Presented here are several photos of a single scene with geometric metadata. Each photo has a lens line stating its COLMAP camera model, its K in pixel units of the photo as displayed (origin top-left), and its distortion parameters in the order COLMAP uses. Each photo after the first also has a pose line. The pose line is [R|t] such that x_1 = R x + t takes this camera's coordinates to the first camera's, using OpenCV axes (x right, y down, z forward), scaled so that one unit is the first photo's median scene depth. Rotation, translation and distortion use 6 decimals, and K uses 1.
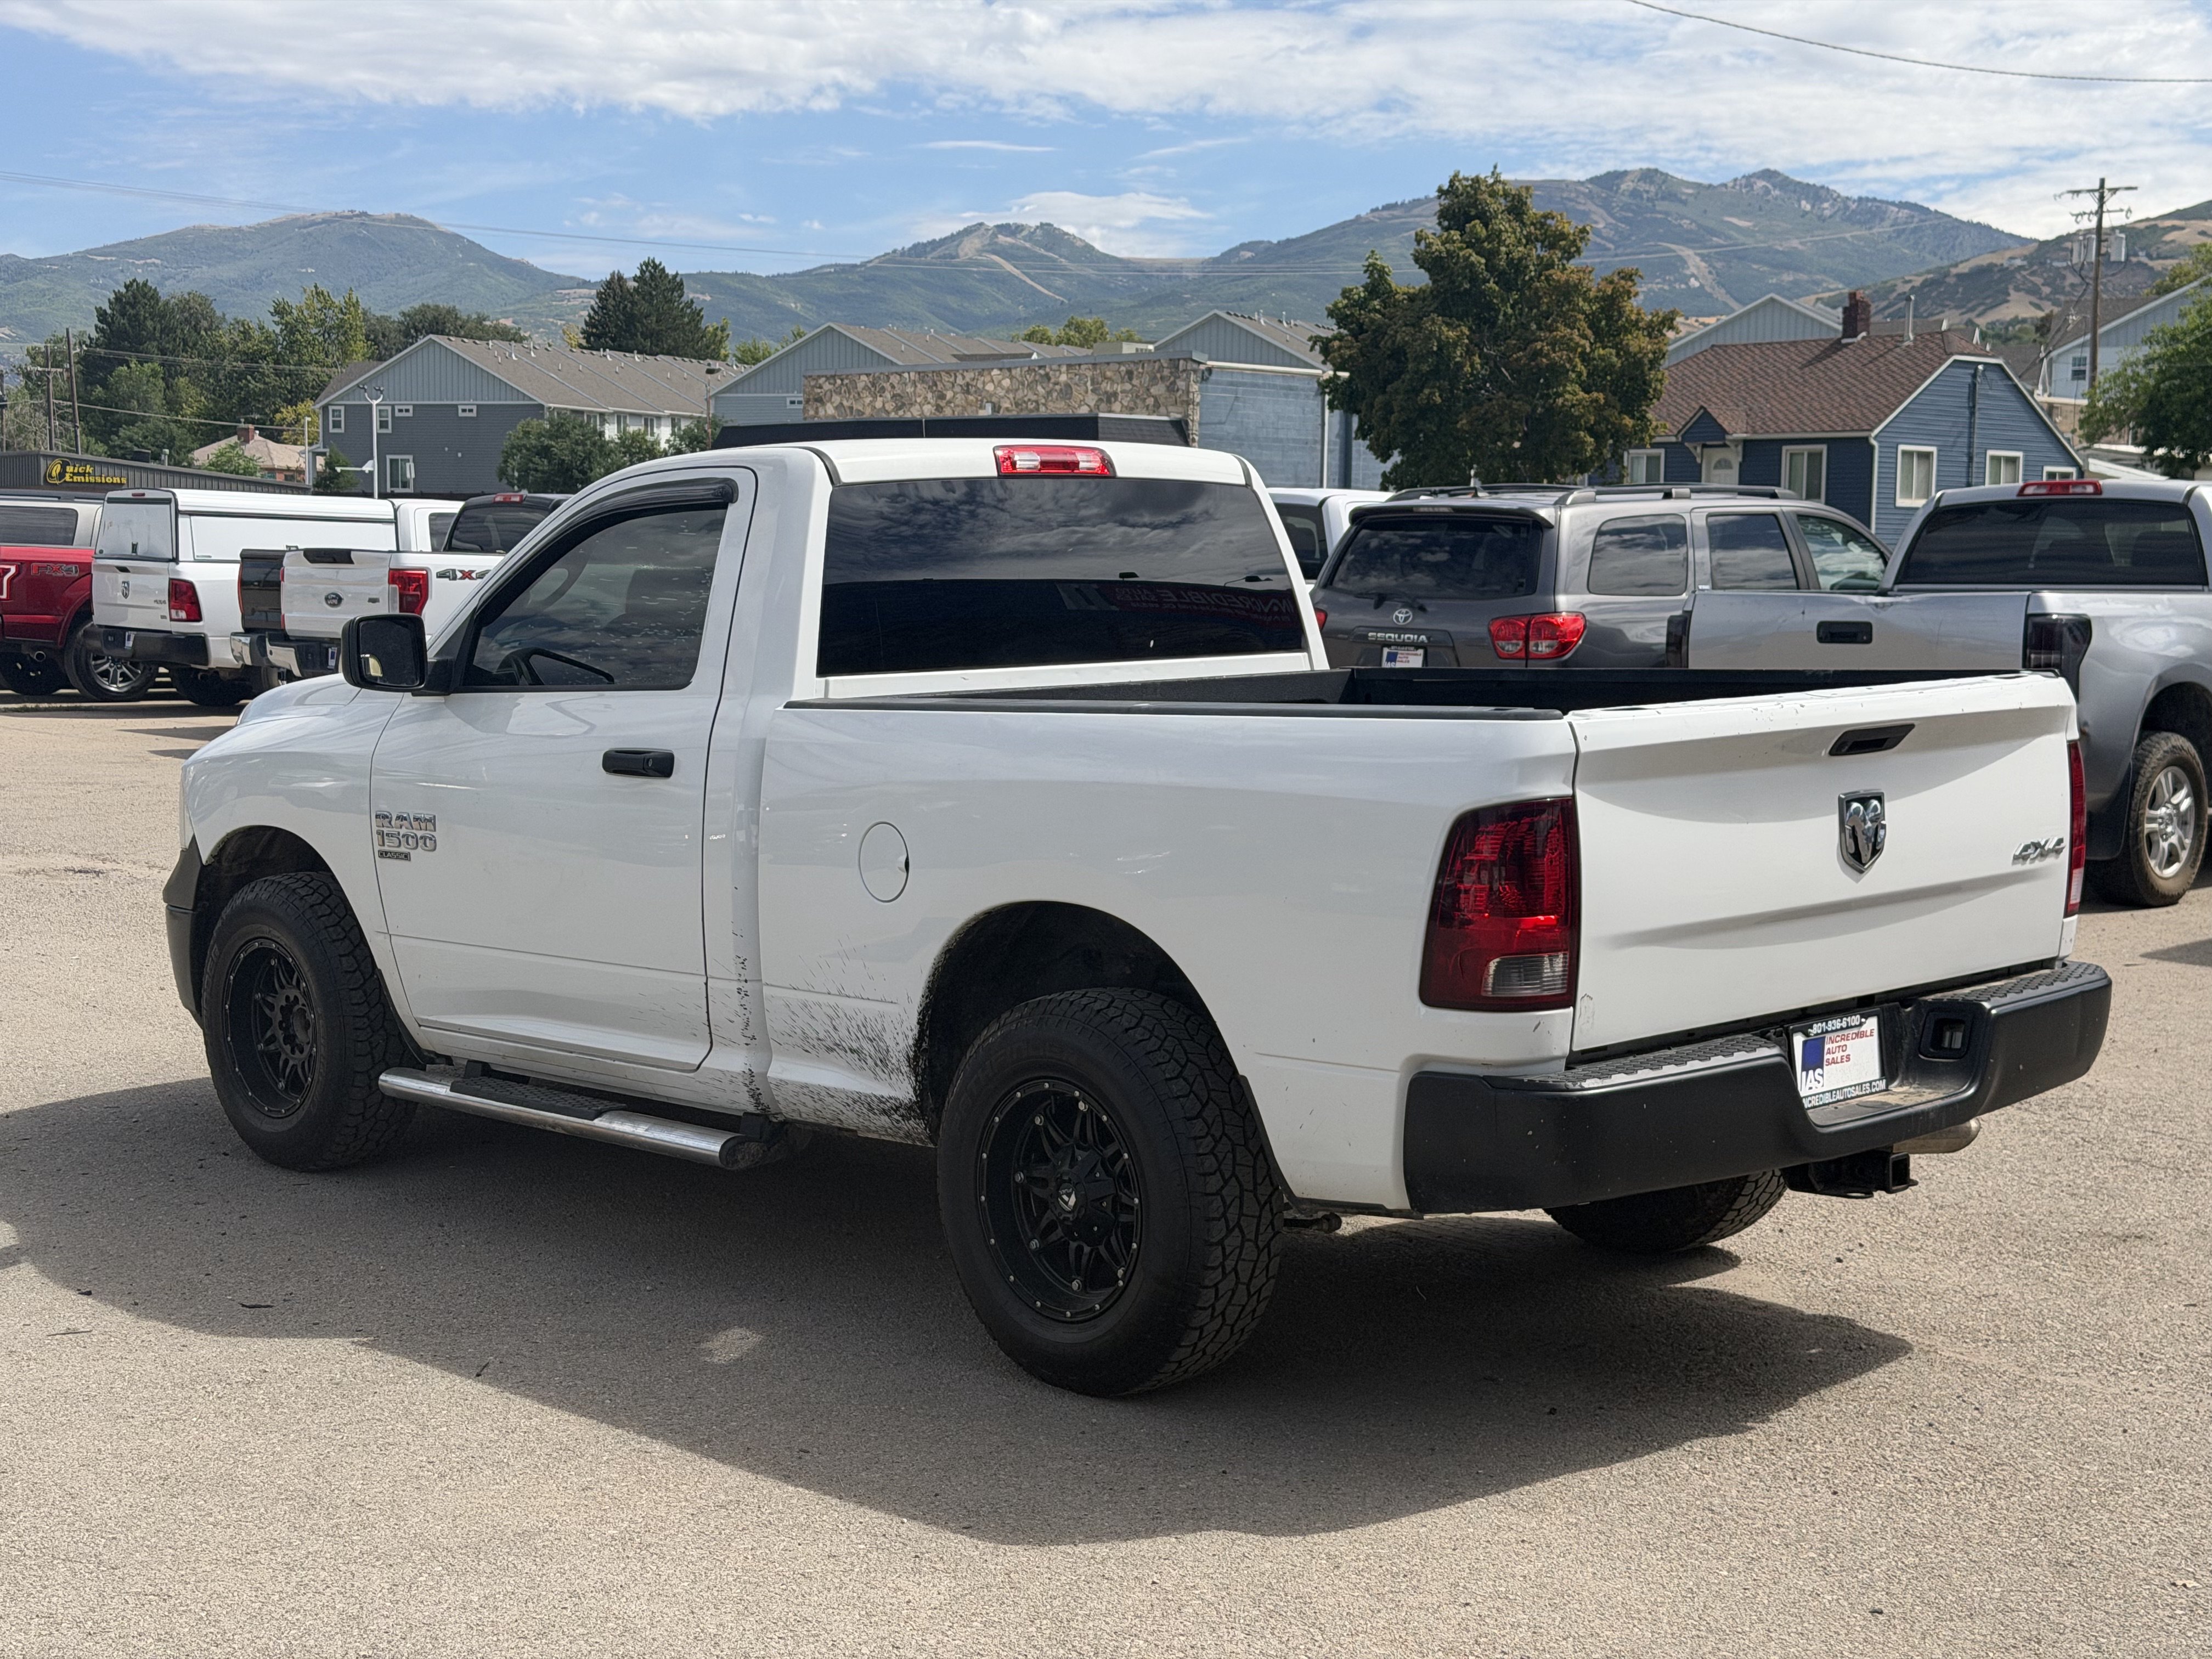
lens RADIAL K [[3066.4, 0, 1106.0], [0, 3066.4, 829.5], [0, 0, 1]] dist [0.150487, -0.089188]
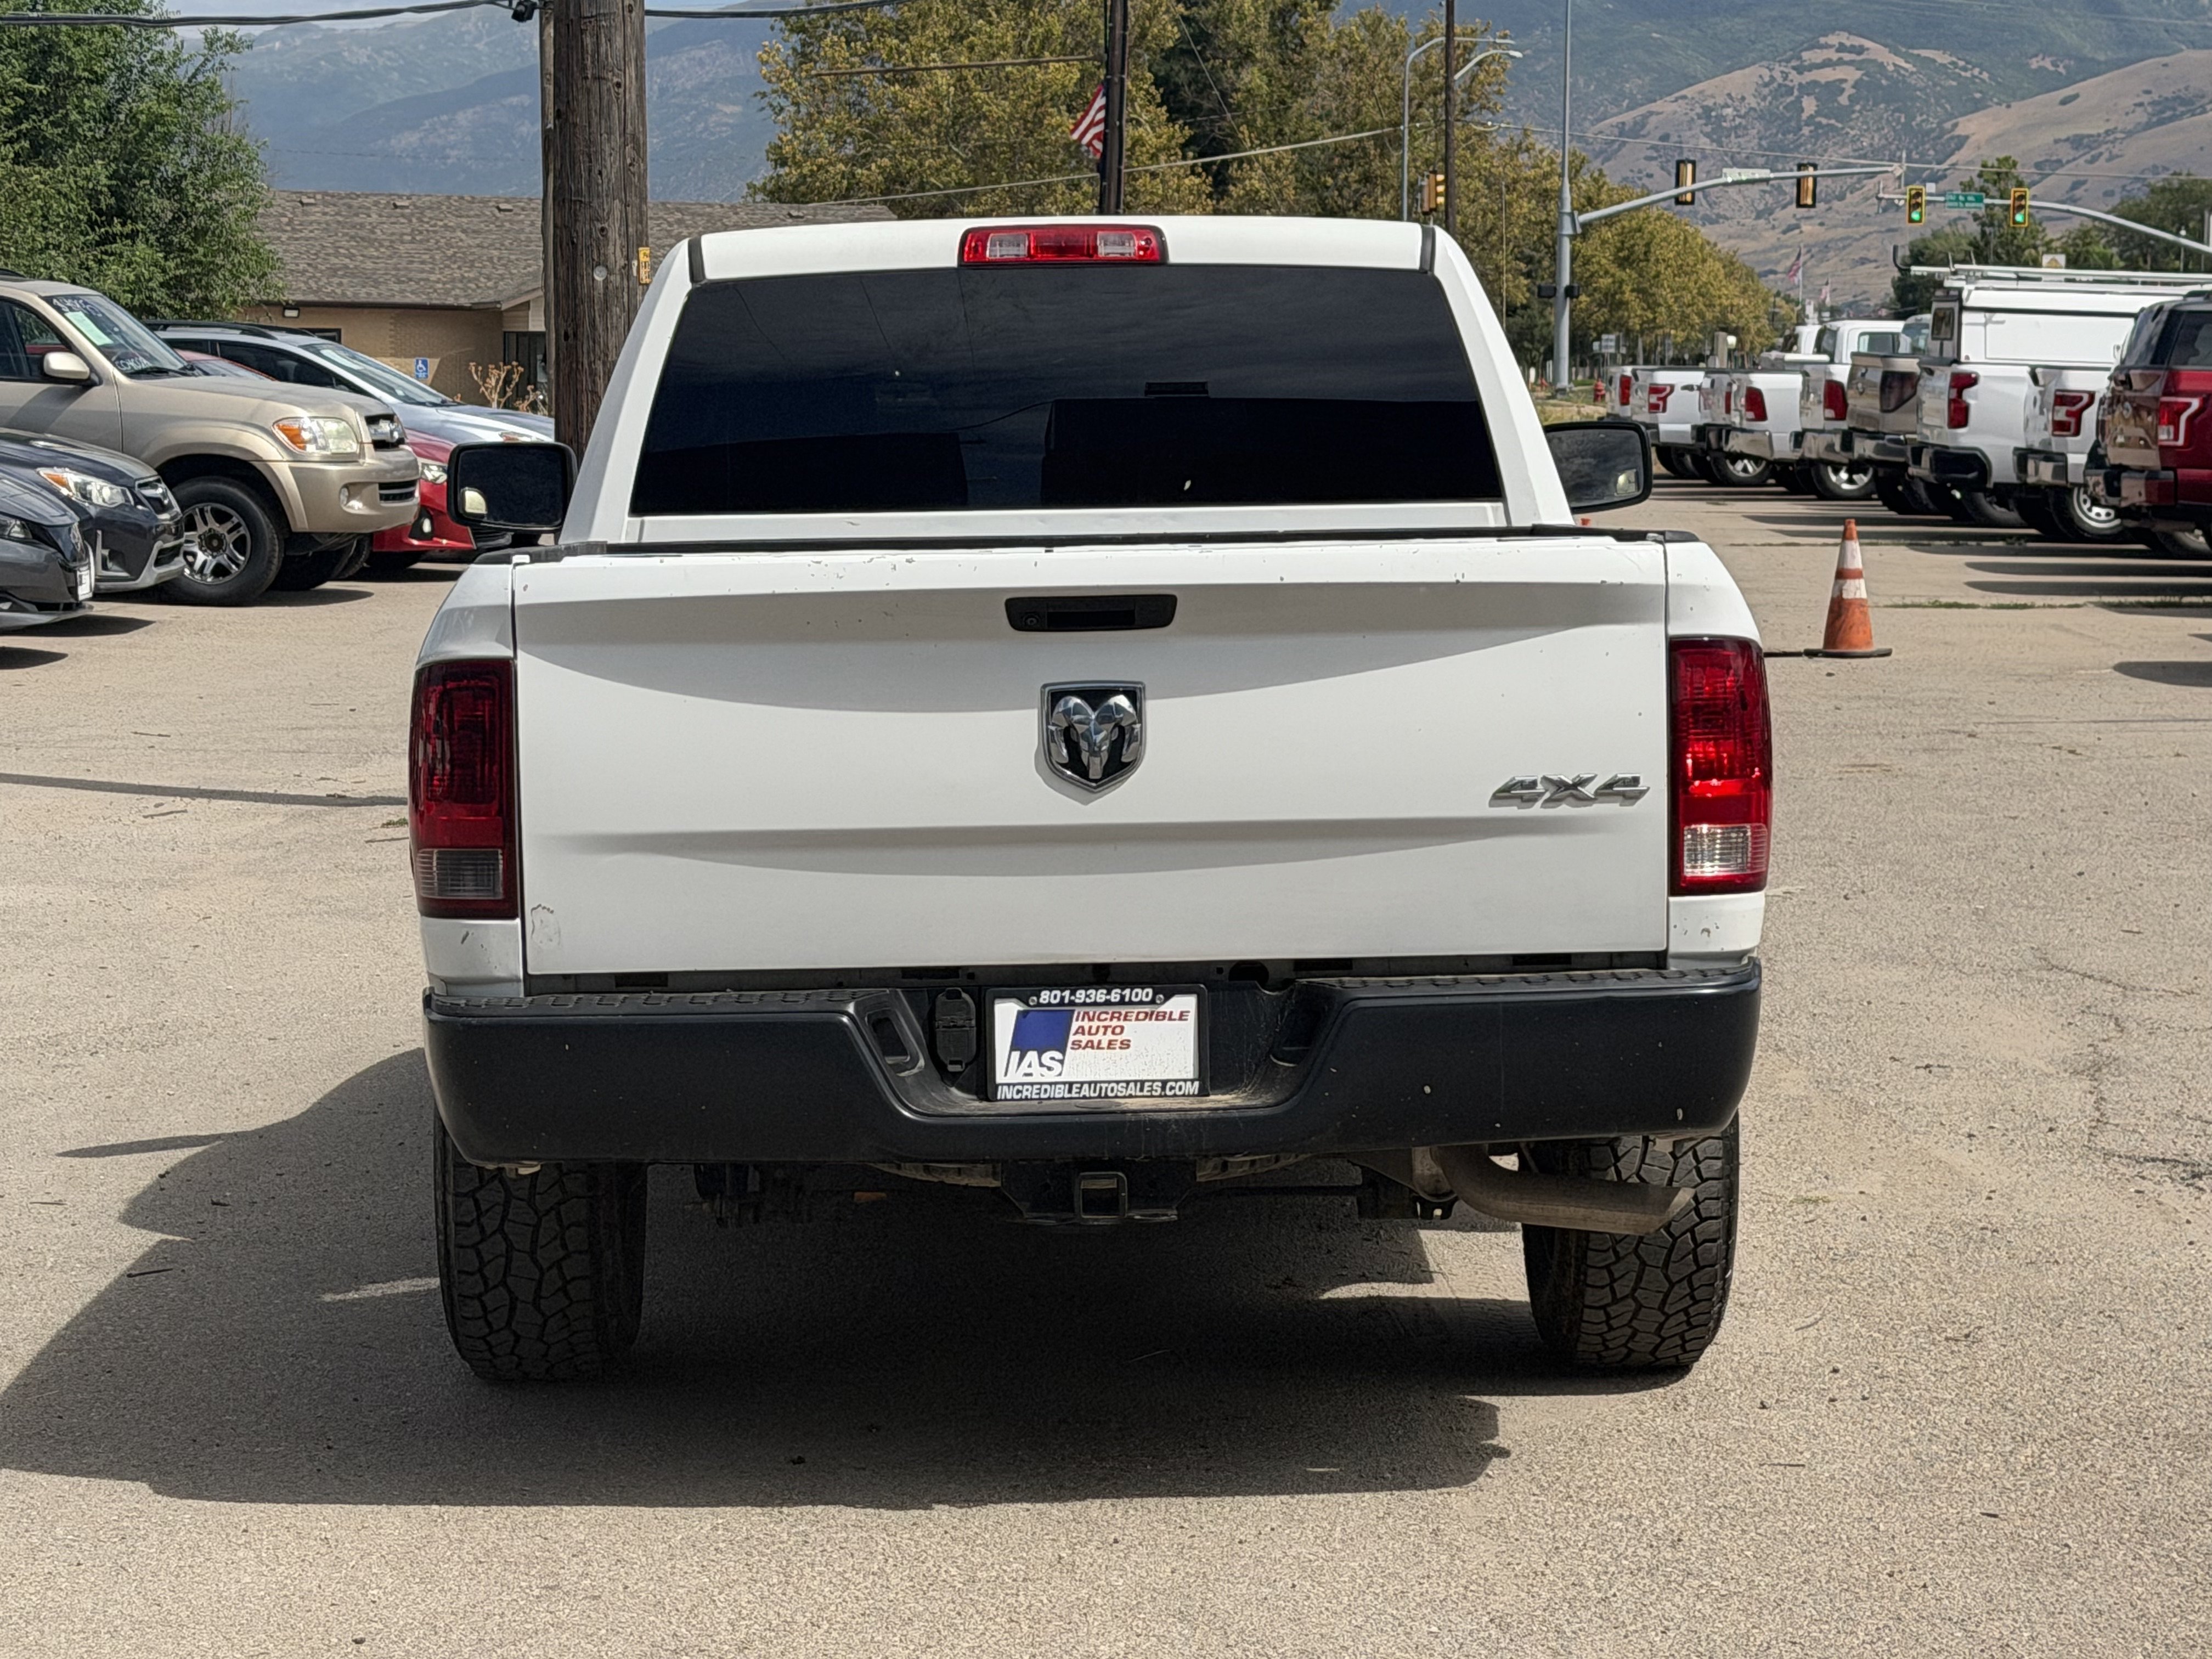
lens RADIAL K [[4895.6, 0, 1106.0], [0, 4895.6, 829.5], [0, 0, 1]] dist [0.195674, -0.593306]
pose [[0.739195, 0.058389, -0.670956, 0.908743], [-0.056442, 0.998101, 0.024675, -0.005473], [0.671122, 0.019630, 0.741087, 0.113165]]
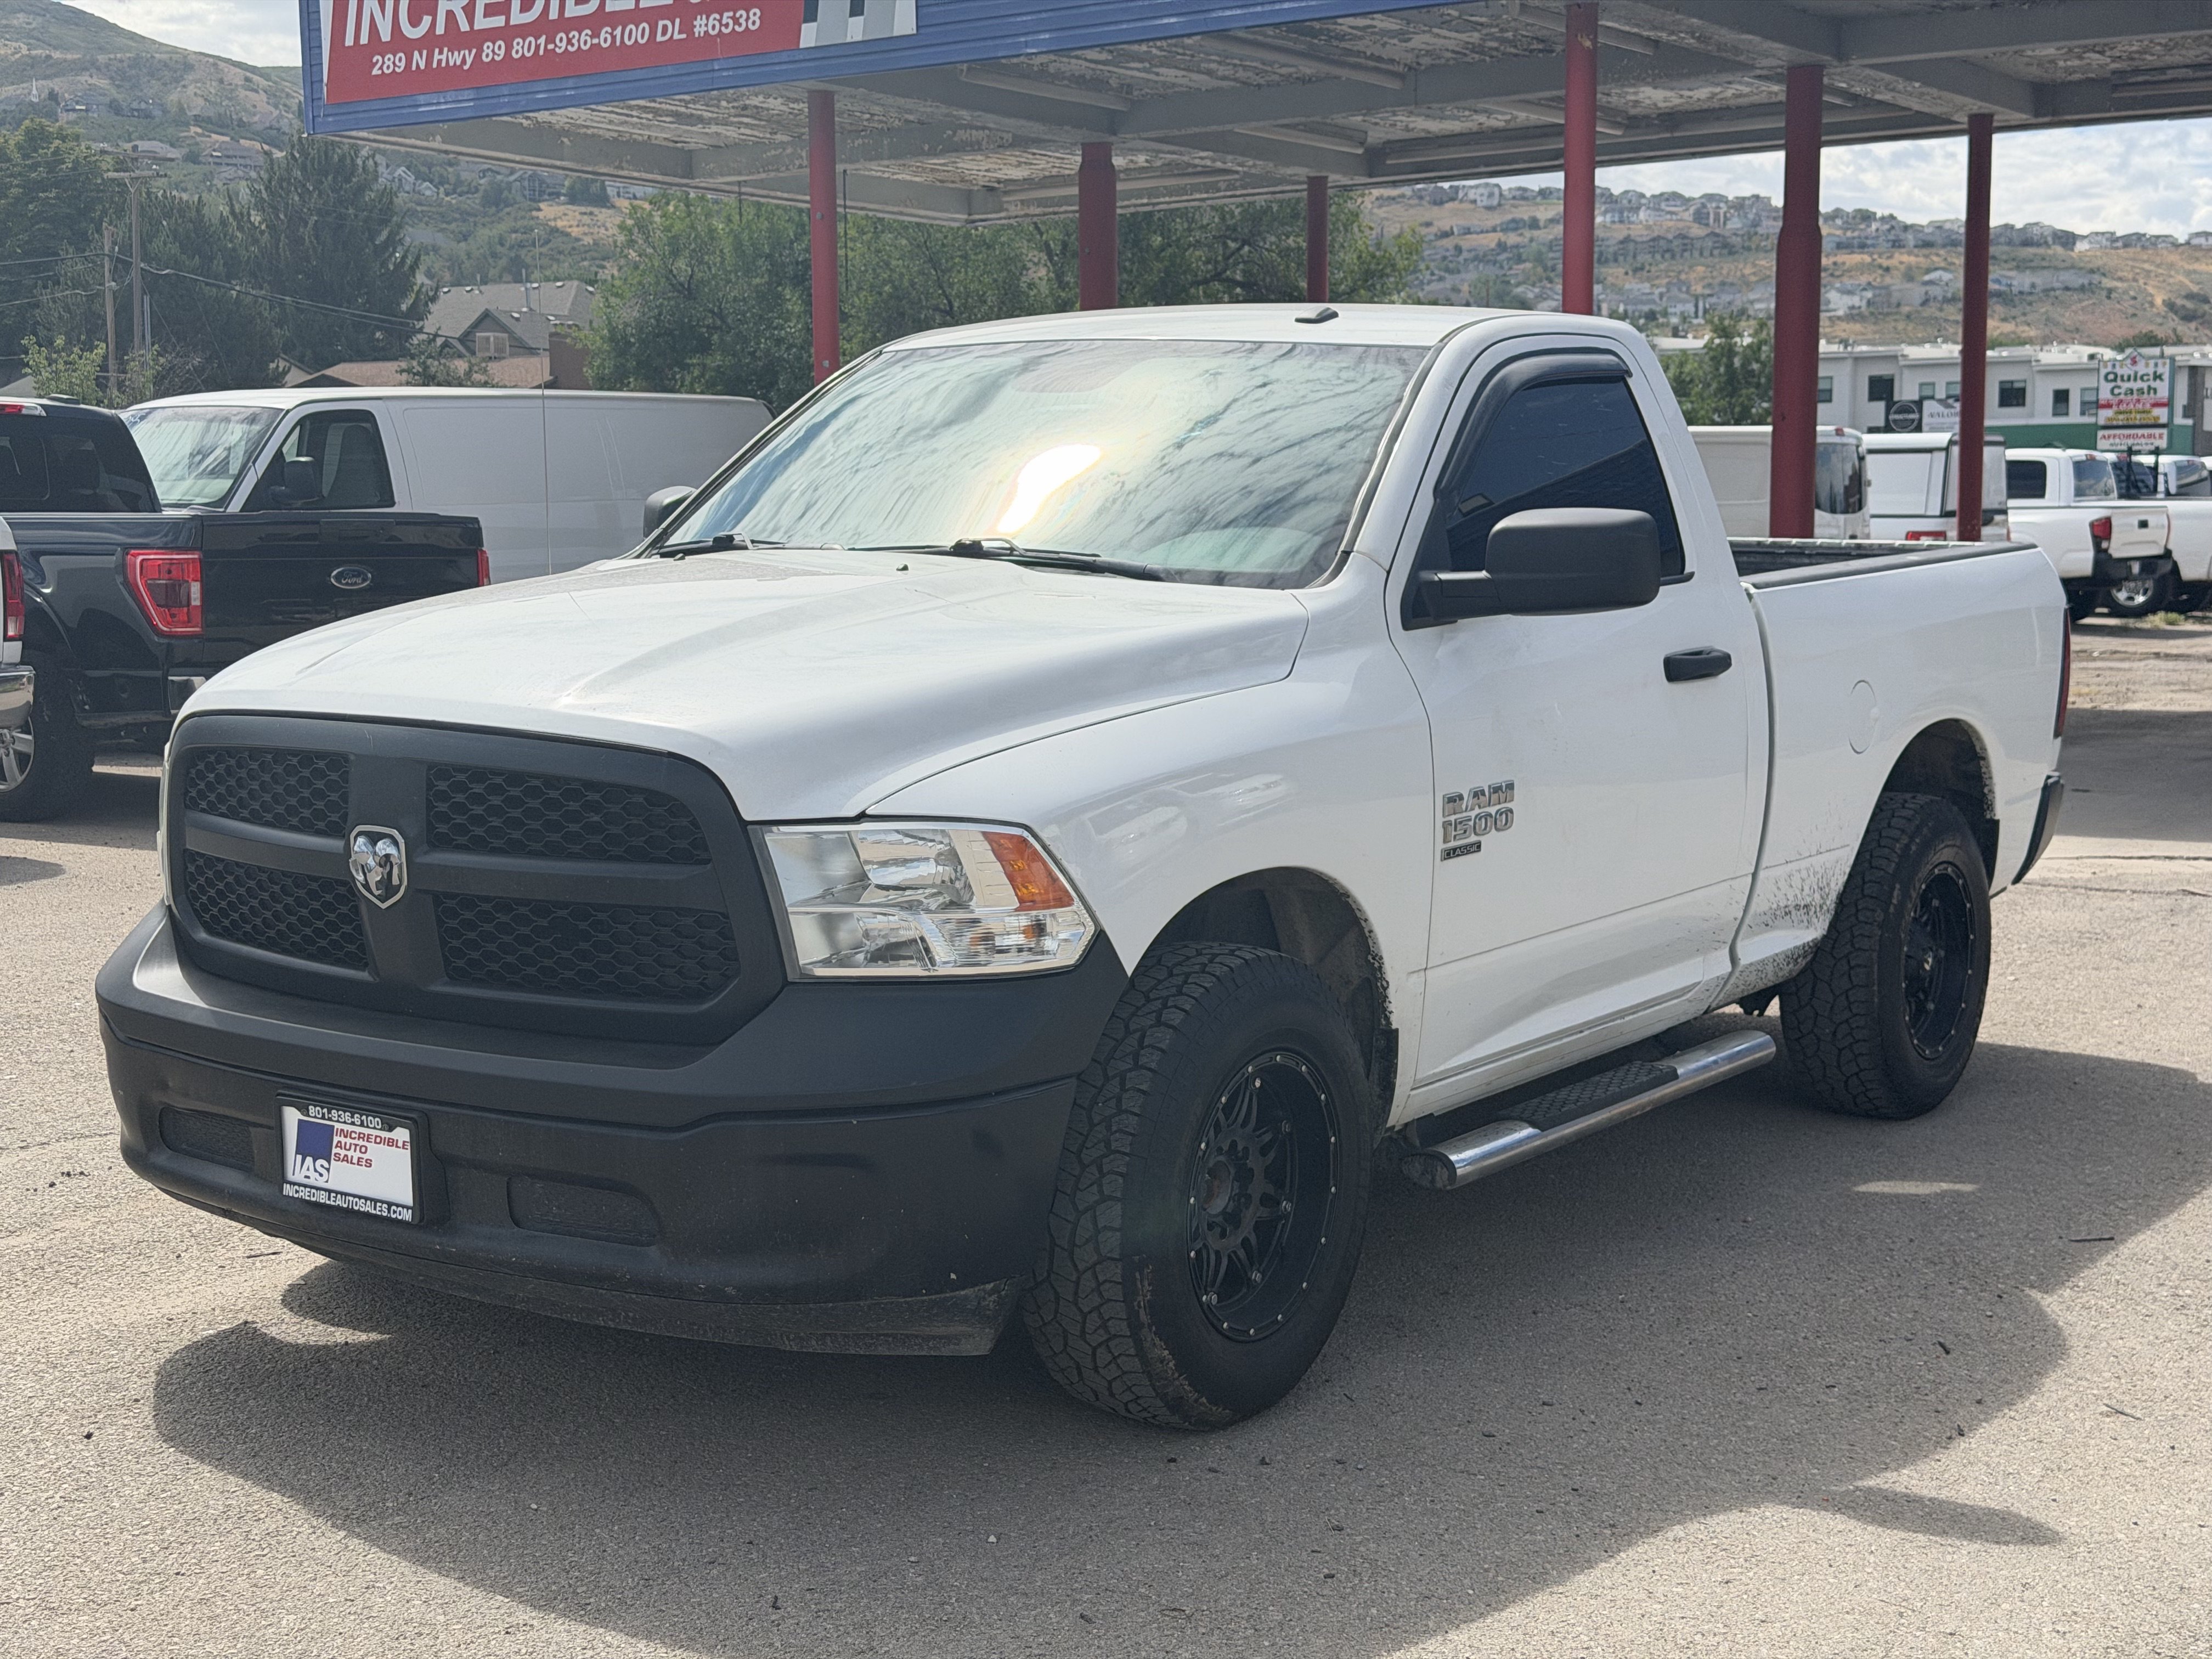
lens RADIAL K [[3066.4, 0, 1106.0], [0, 3066.4, 829.5], [0, 0, 1]] dist [0.150487, -0.089188]
pose [[-0.193007, -0.112992, 0.974670, -1.057914], [0.083837, 0.987815, 0.131118, -0.112754], [-0.977609, 0.107020, -0.181182, 1.406761]]
